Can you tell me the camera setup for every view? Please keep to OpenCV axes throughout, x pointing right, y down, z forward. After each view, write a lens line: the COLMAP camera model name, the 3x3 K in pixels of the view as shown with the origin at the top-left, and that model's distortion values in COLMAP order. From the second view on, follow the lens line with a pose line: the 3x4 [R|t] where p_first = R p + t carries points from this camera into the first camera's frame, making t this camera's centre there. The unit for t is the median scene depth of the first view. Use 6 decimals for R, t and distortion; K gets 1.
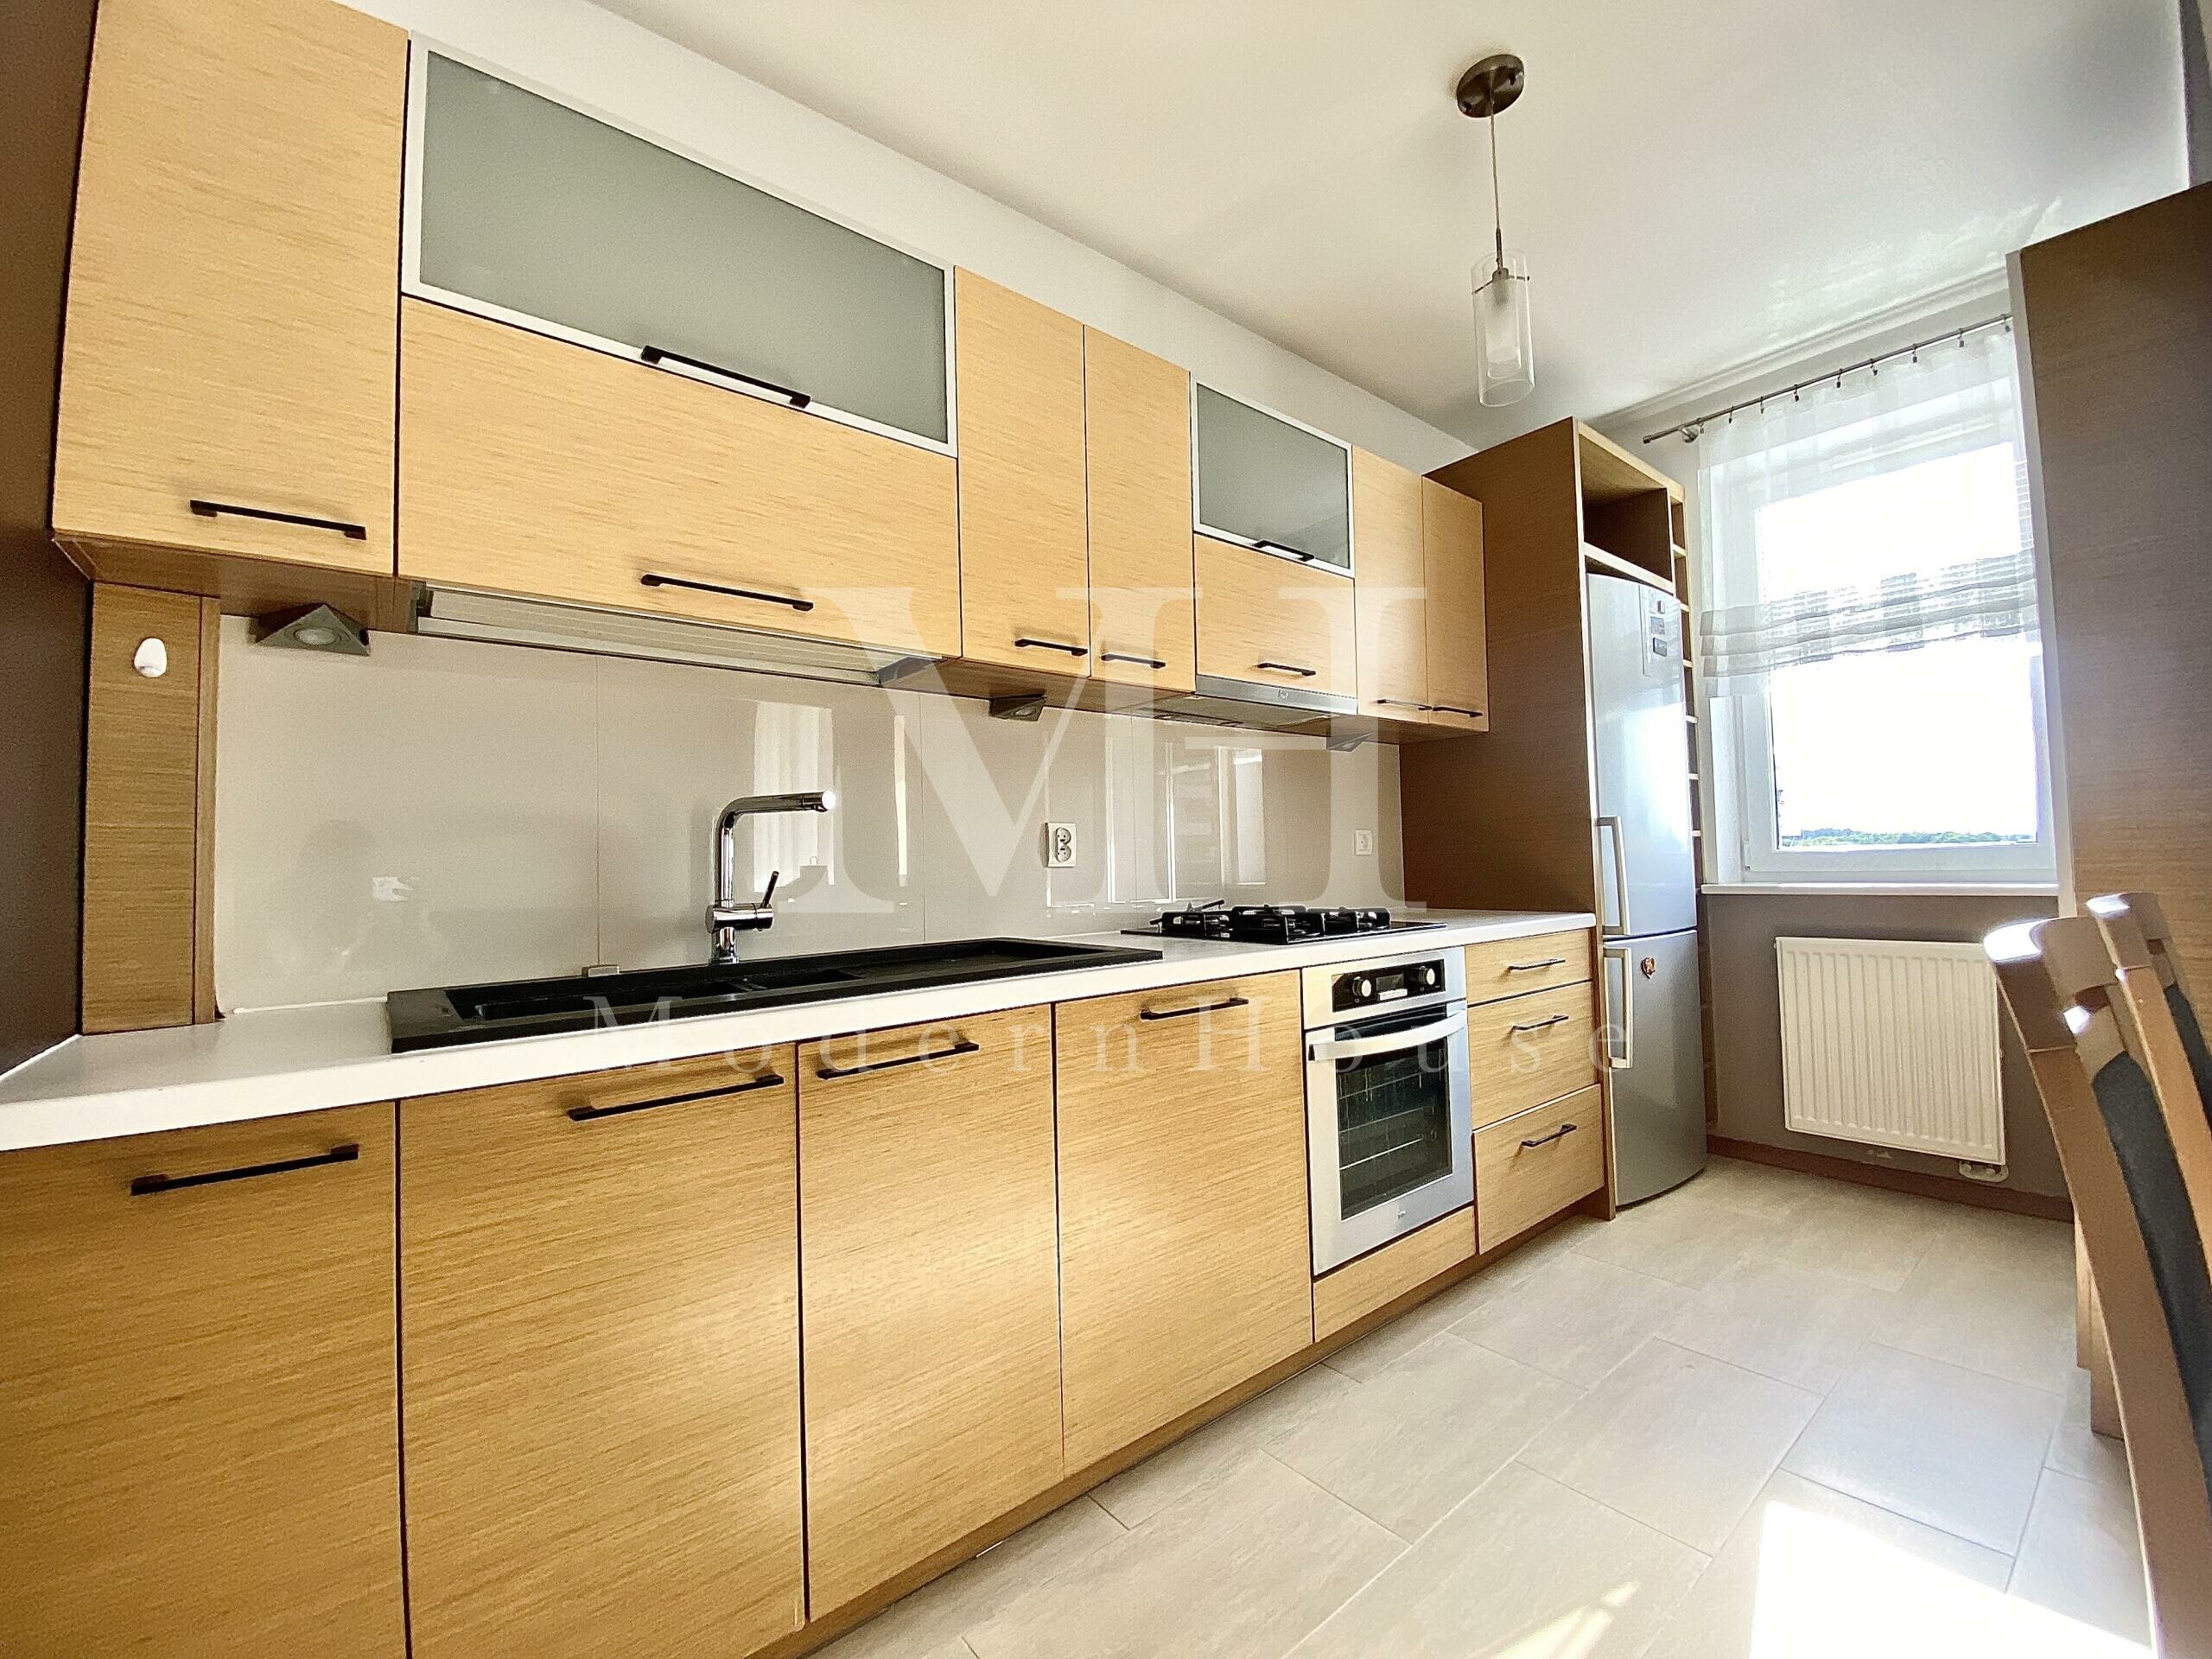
lens RADIAL K [[893.1, 0, 1106.0], [0, 893.1, 829.5], [0, 0, 1]] dist [0.021622, -0.021875]
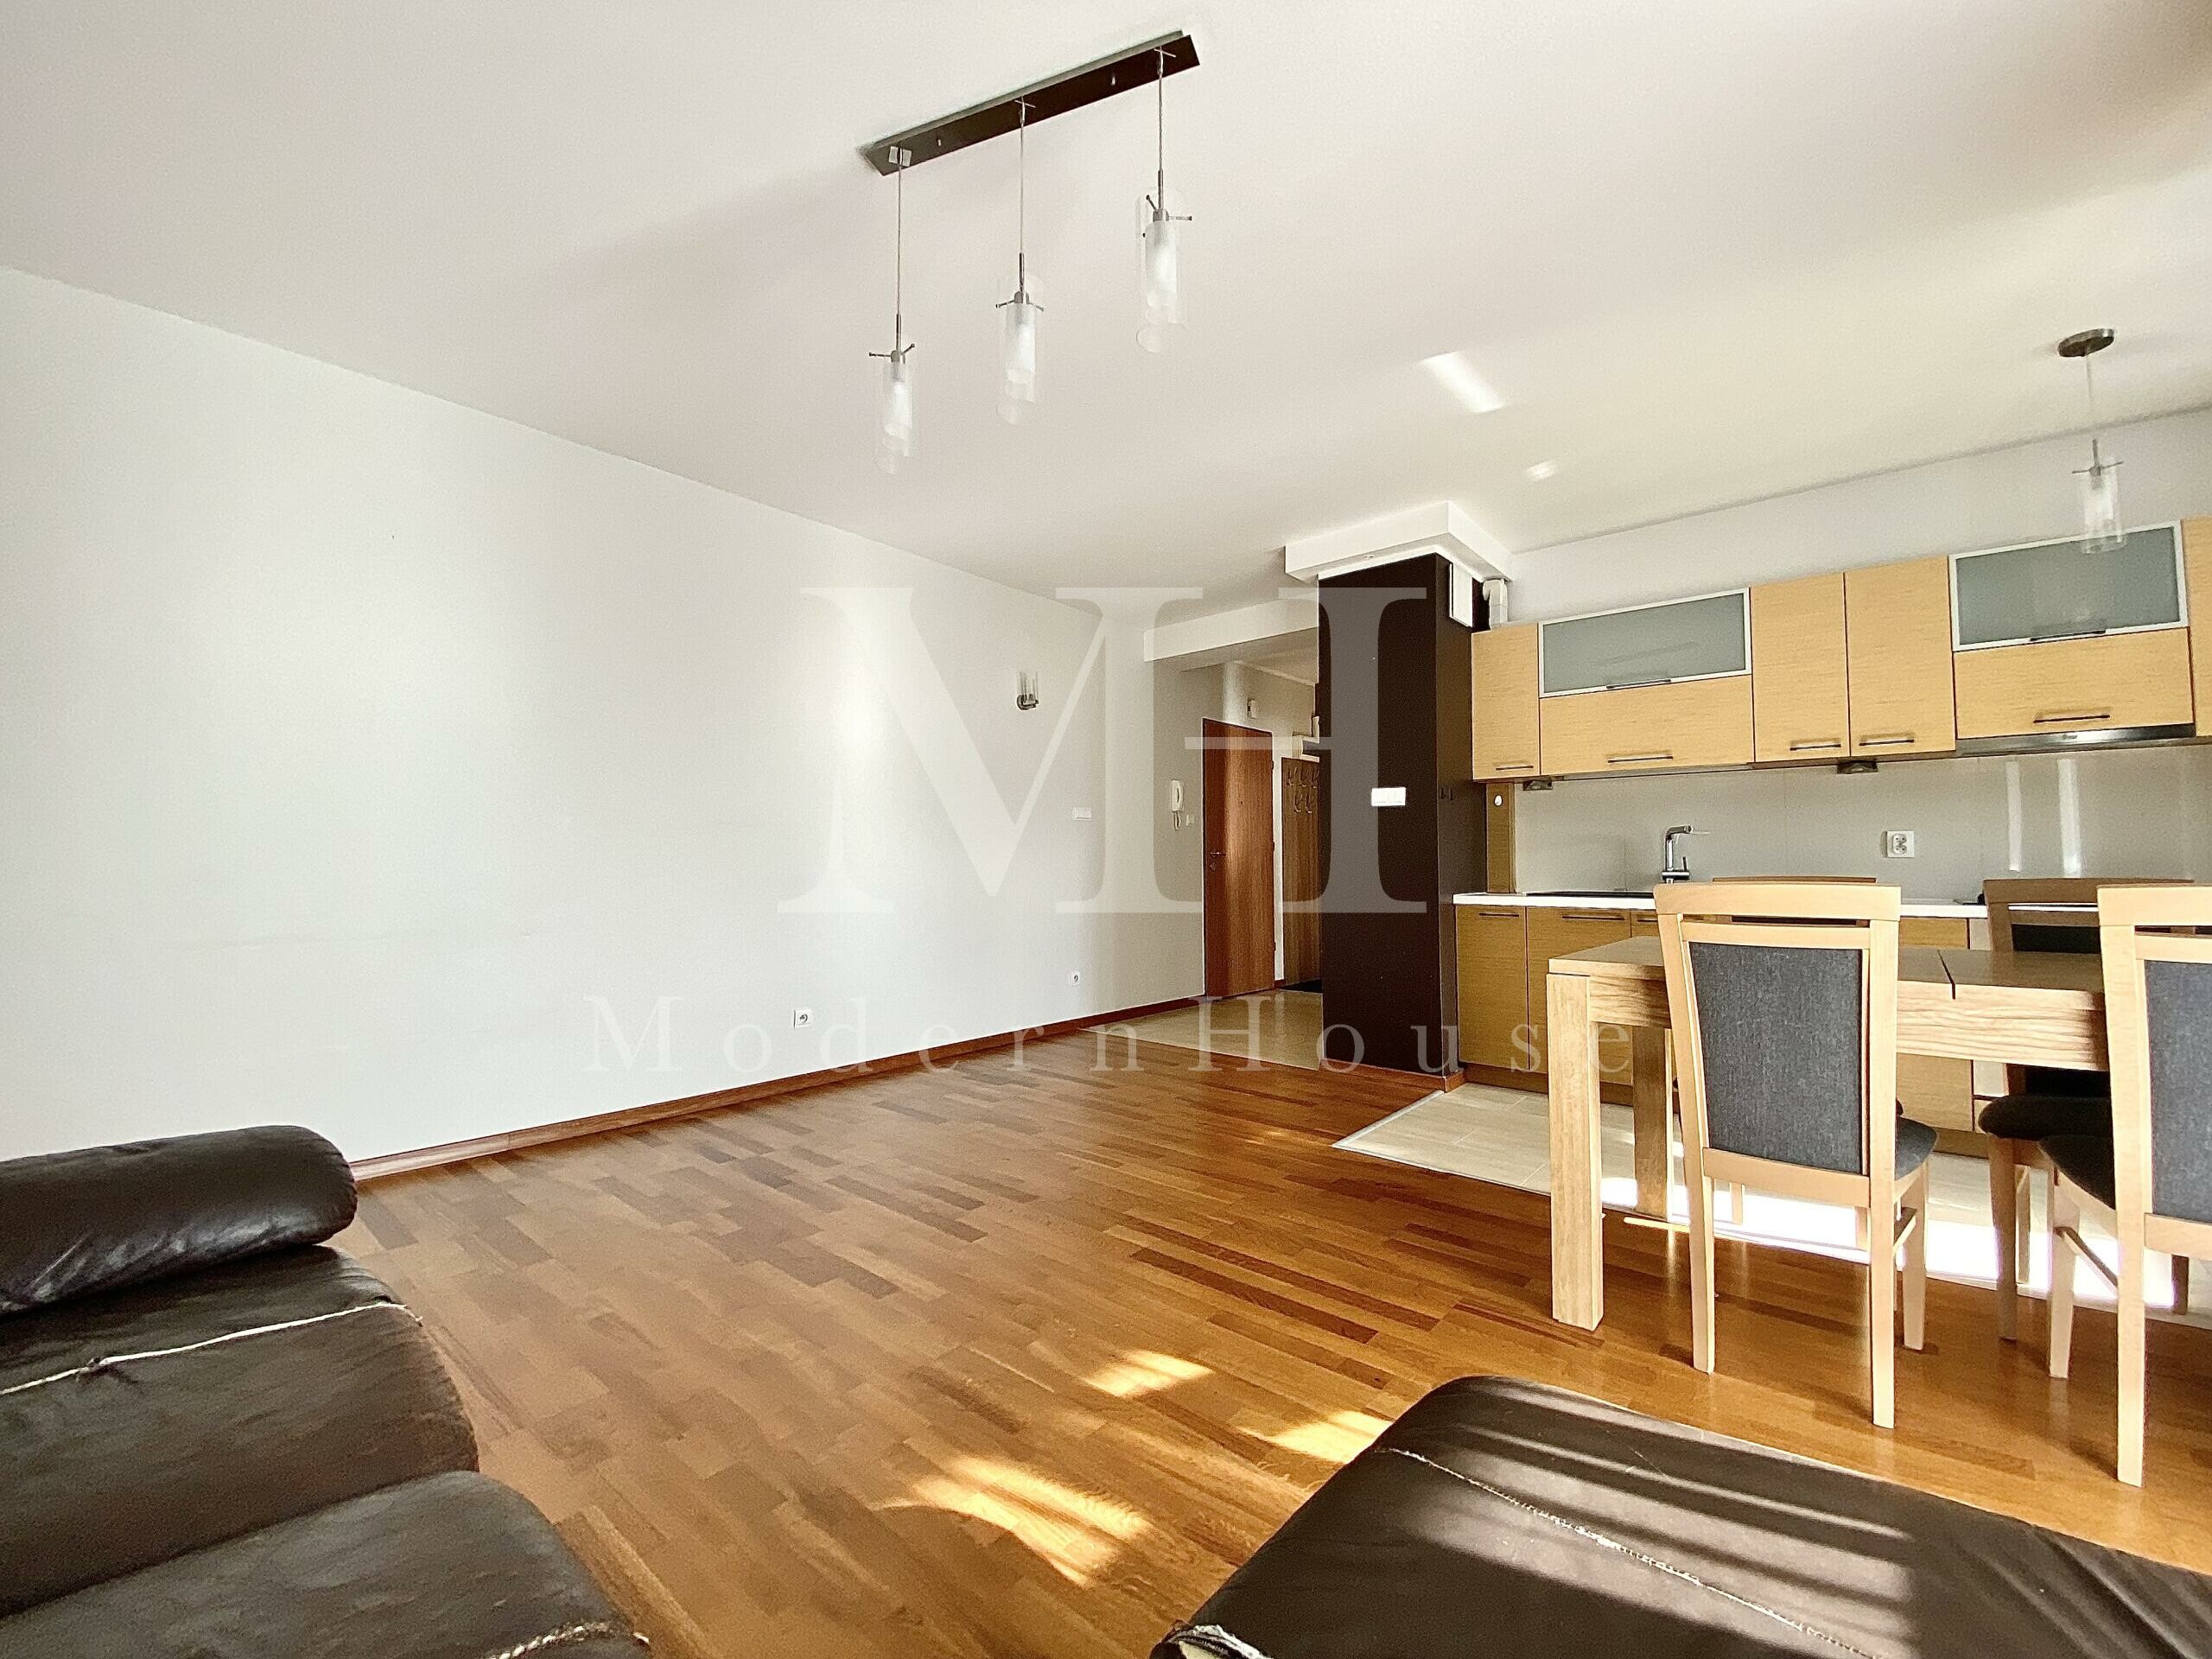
lens RADIAL K [[919.8, 0, 1106.0], [0, 919.8, 829.5], [0, 0, 1]] dist [0.016238, -0.000065]
pose [[0.146504, -0.018767, -0.989032, 1.954506], [0.028952, 0.999473, -0.014677, -0.037822], [0.988786, -0.026484, 0.146971, -0.981951]]
